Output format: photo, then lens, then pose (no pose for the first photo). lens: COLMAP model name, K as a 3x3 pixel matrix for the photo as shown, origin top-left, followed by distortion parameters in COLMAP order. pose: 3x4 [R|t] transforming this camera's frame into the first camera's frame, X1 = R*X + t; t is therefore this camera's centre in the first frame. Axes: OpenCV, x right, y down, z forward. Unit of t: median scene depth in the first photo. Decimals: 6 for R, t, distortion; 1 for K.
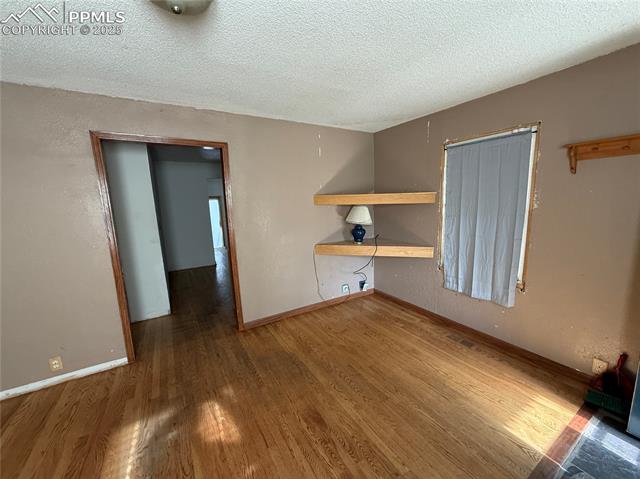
lens RADIAL K [[254.3, 0, 320.6], [0, 254.3, 239.1], [0, 0, 1]] dist [0.000149, -0.000099]
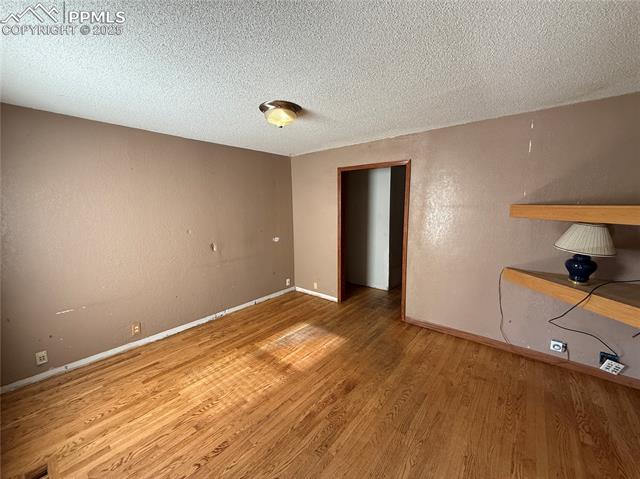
lens RADIAL K [[254.3, 0, 320.1], [0, 254.3, 240.6], [0, 0, 1]] dist [0.000149, -0.000099]
pose [[0.329355, 0.157480, -0.930981, 0.646182], [-0.150205, 0.982176, 0.113002, -0.079035], [0.932182, 0.102620, 0.347139, 0.236729]]
